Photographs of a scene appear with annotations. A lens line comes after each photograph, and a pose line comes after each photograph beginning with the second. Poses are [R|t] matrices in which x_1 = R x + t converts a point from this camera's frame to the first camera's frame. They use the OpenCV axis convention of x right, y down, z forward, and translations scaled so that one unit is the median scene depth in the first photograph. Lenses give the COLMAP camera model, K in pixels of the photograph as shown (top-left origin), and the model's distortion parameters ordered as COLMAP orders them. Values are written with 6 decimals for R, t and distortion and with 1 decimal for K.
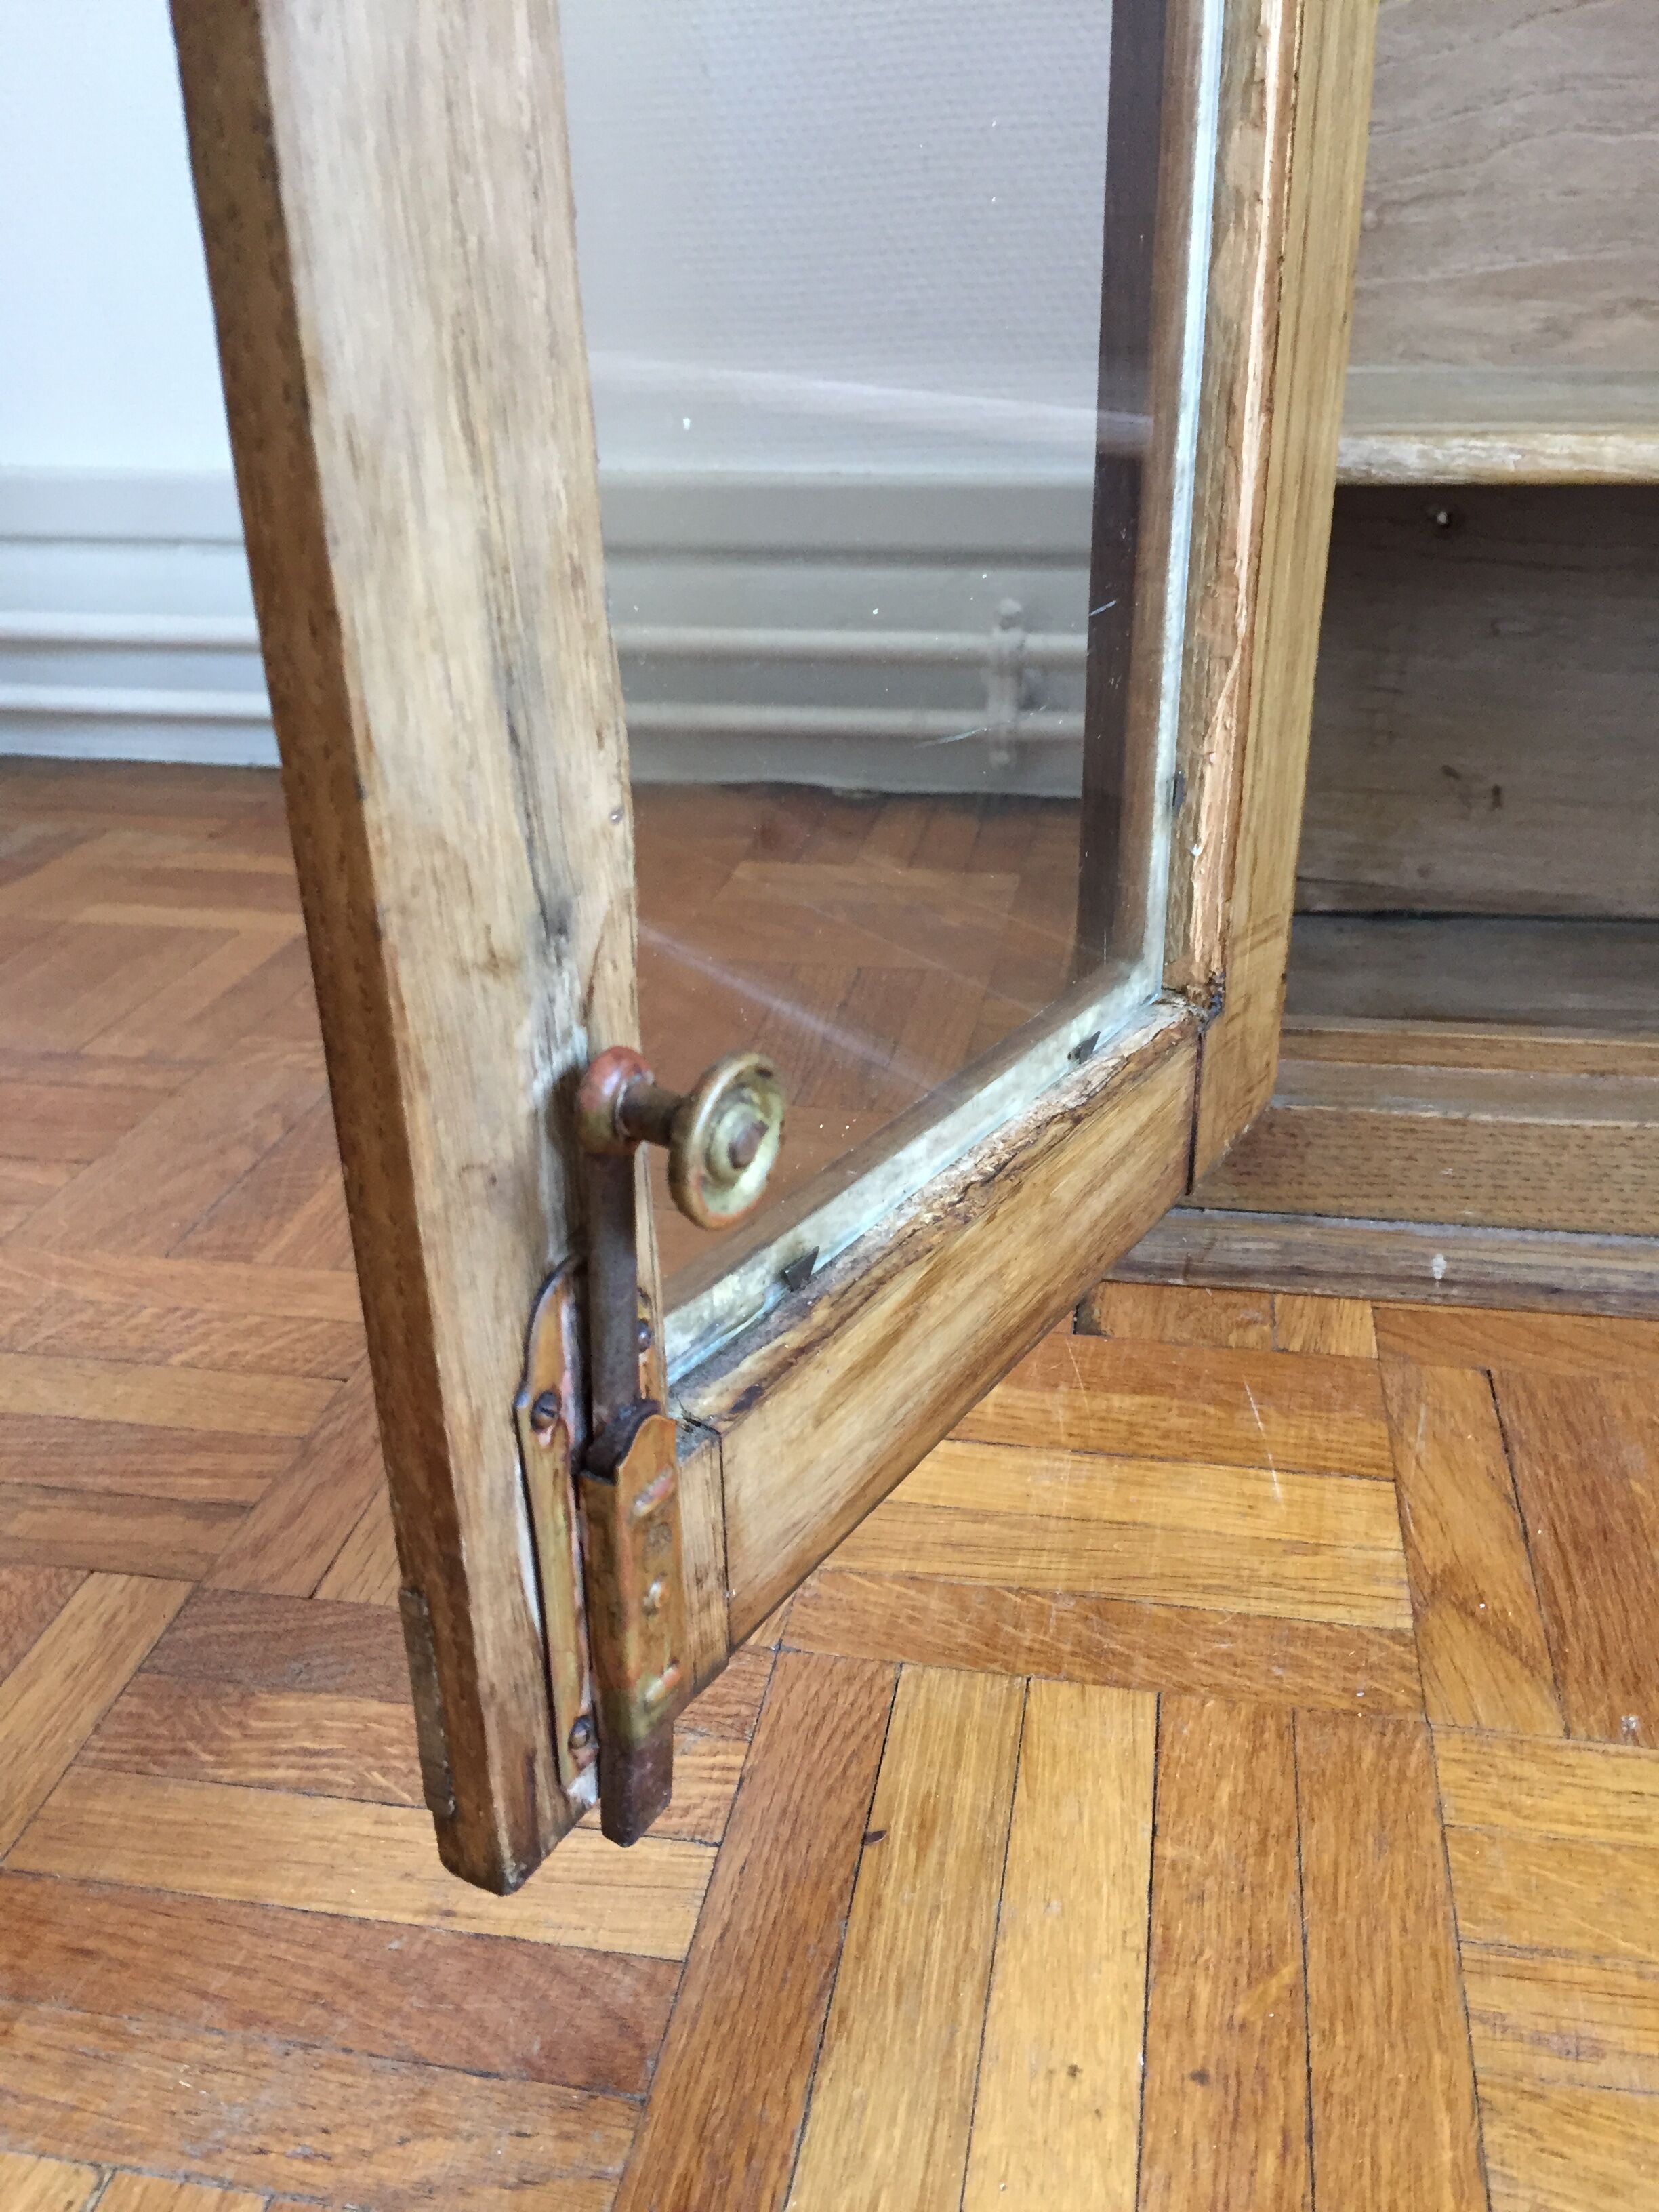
lens RADIAL K [[1906.2, 0, 826.8], [0, 1906.2, 1127.6], [0, 0, 1]] dist [0.084230, -0.128643]
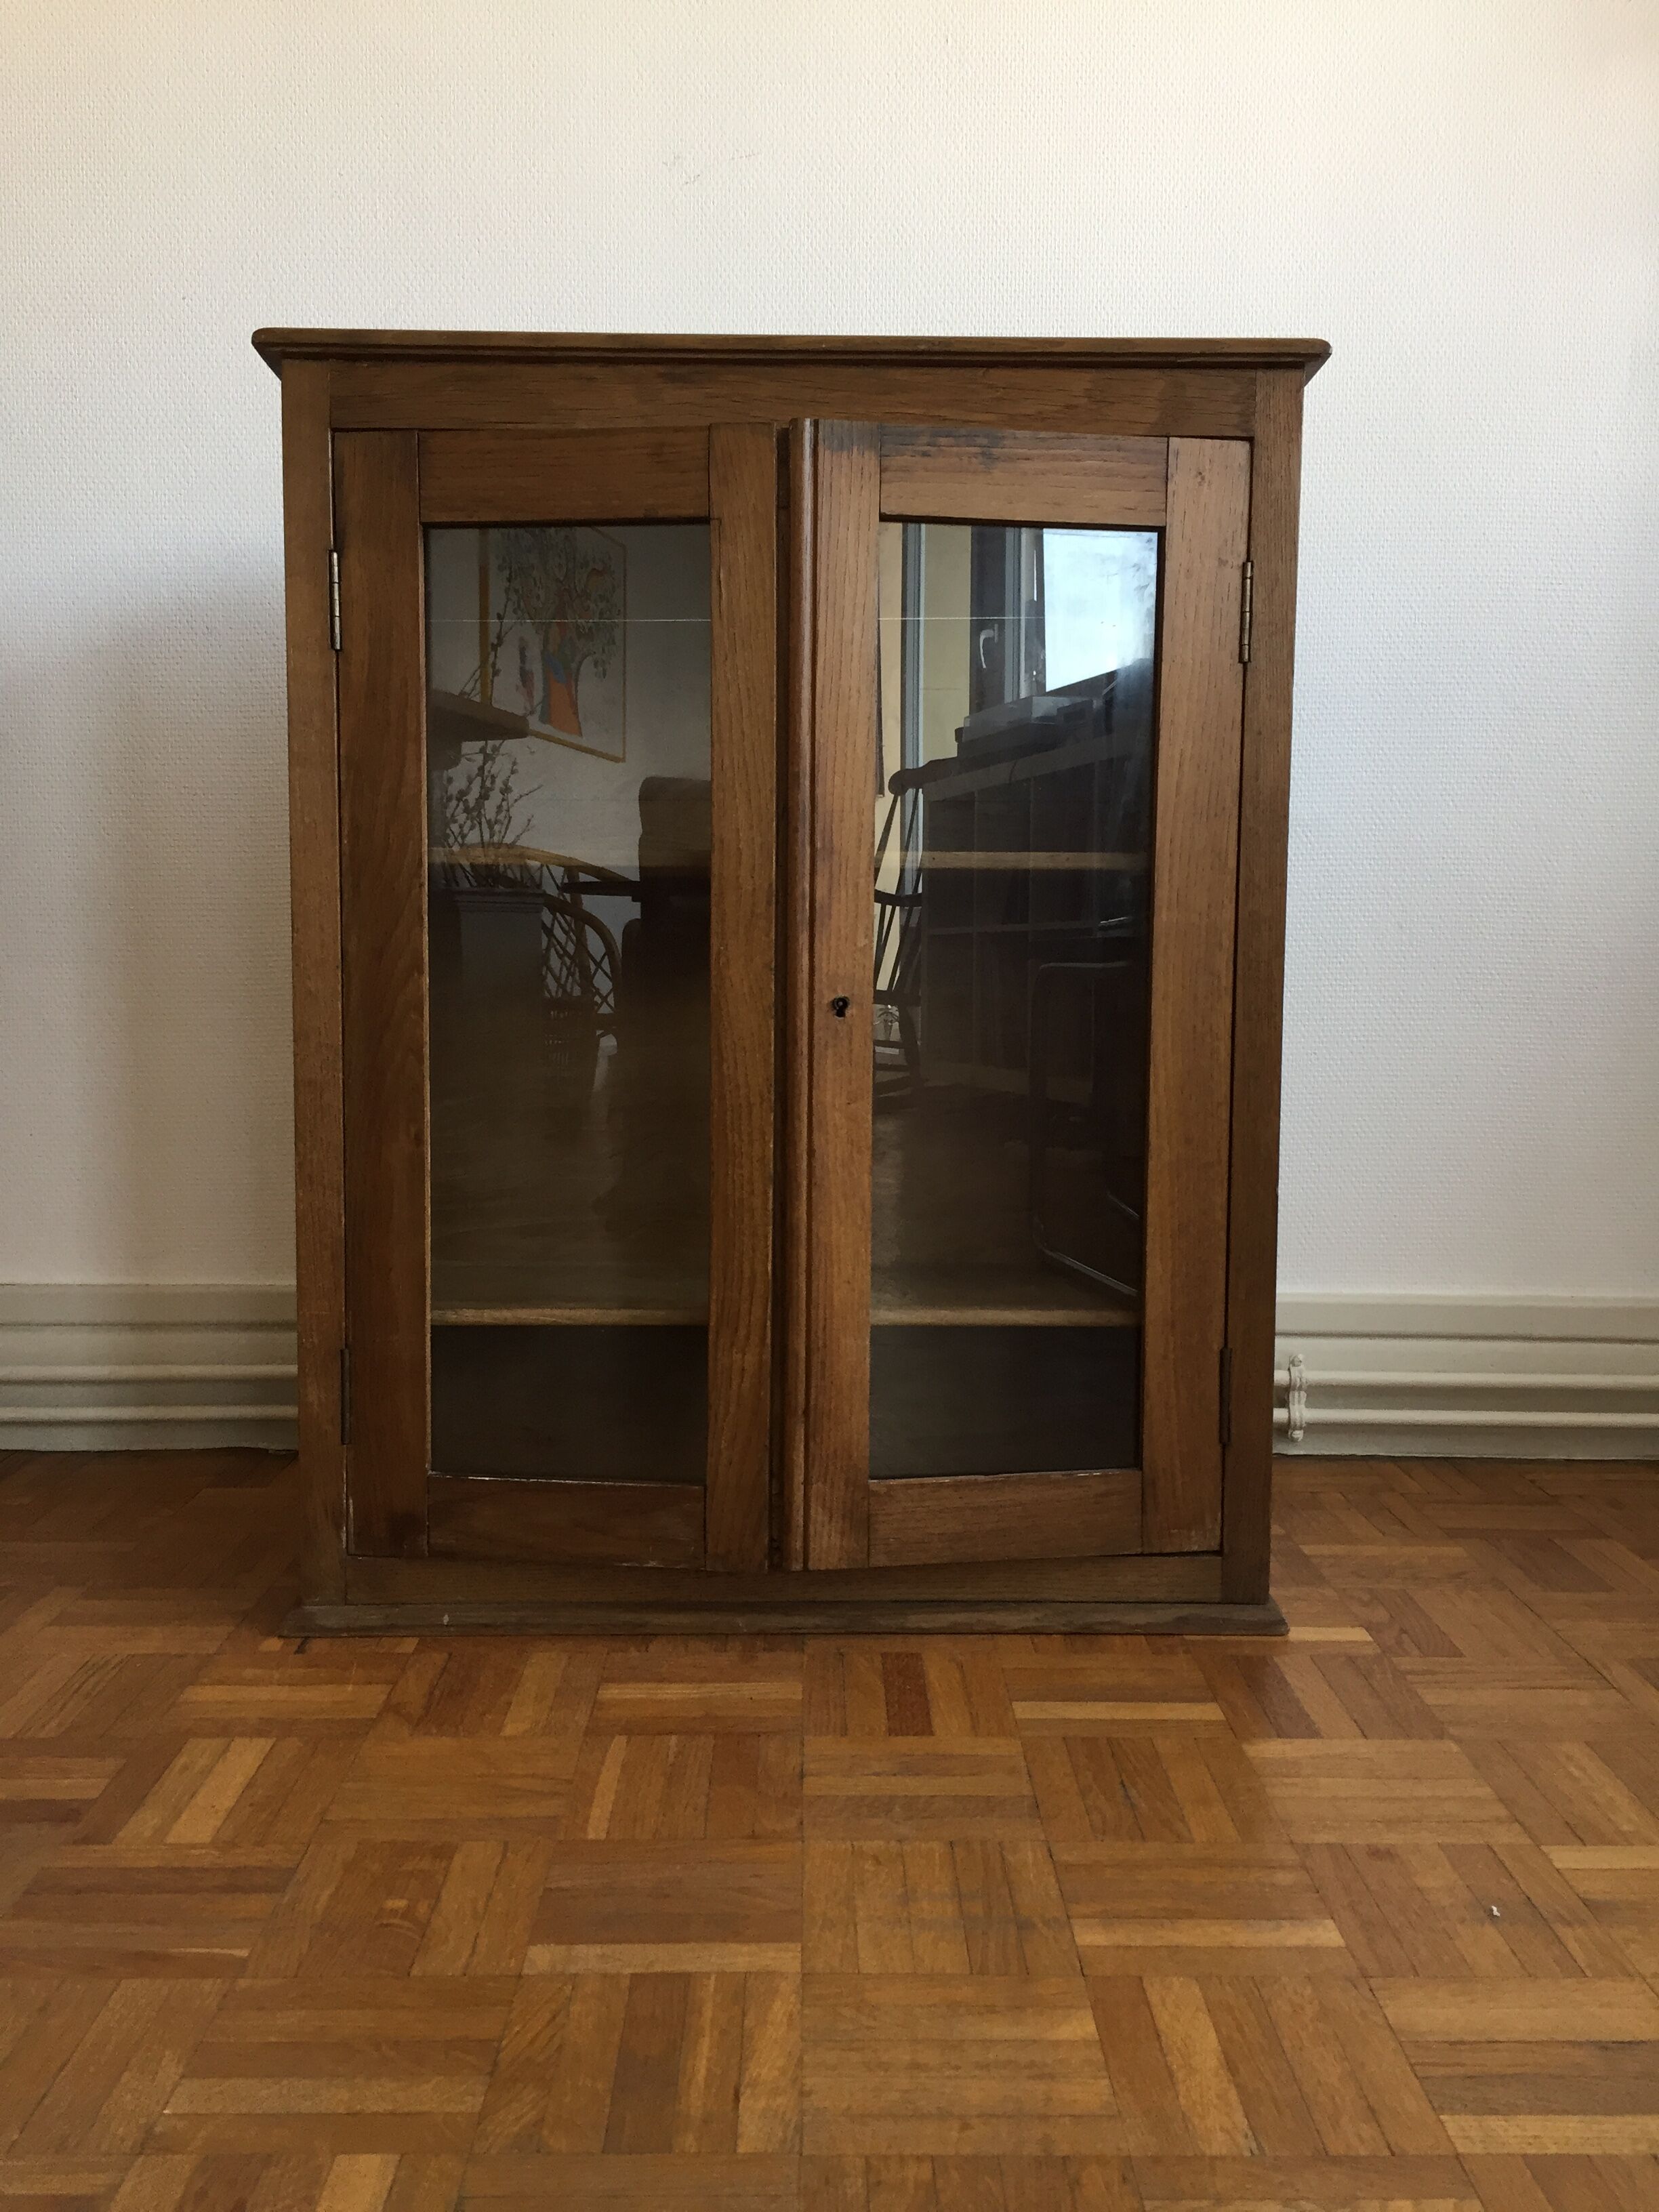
lens RADIAL K [[1906.2, 0, 833.3], [0, 1906.2, 1090.8], [0, 0, 1]] dist [0.084230, -0.128643]
pose [[0.980655, 0.010639, 0.195456, 0.396519], [0.061453, 0.931305, -0.359019, 0.457738], [-0.185849, 0.364085, 0.912635, -2.105360]]
